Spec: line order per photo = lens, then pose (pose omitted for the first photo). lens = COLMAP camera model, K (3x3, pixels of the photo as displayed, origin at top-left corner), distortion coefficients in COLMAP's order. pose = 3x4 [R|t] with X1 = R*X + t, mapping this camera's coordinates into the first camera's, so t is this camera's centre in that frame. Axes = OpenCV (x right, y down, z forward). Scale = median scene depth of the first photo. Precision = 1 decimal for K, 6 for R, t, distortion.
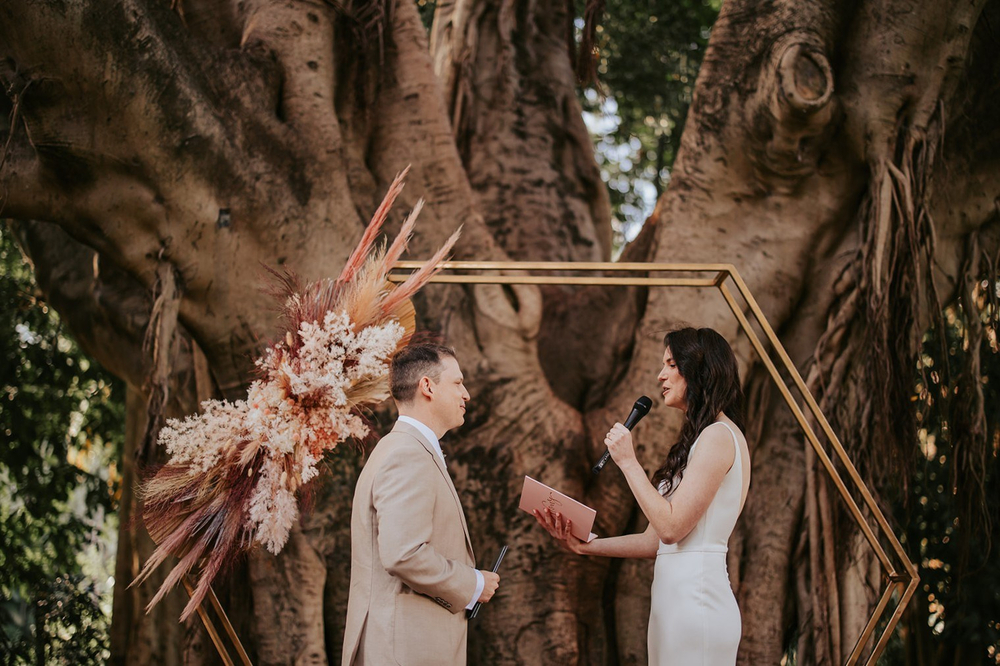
lens RADIAL K [[1838.7, 0, 498.4], [0, 1838.7, 235.7], [0, 0, 1]] dist [-0.098220, 0.304502]
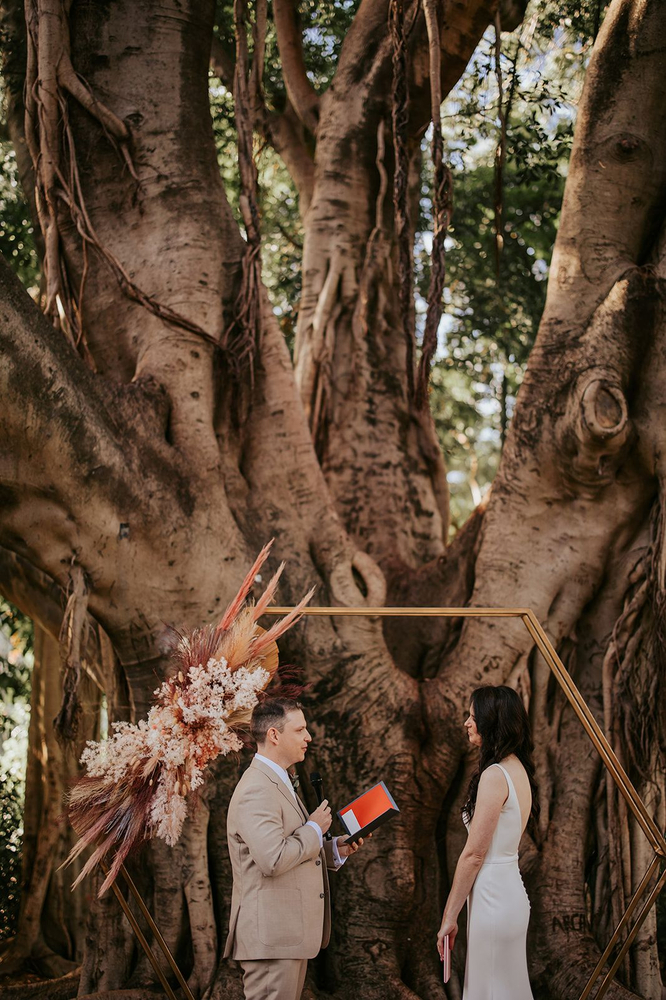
lens RADIAL K [[1723.3, 0, 304.6], [0, 1723.3, 448.1], [0, 0, 1]] dist [-0.169182, 0.902590]
pose [[0.999348, -0.003009, -0.035988, 0.011404], [0.004419, 0.999224, 0.039151, -0.103423], [0.035842, -0.039284, 0.998585, -0.129706]]
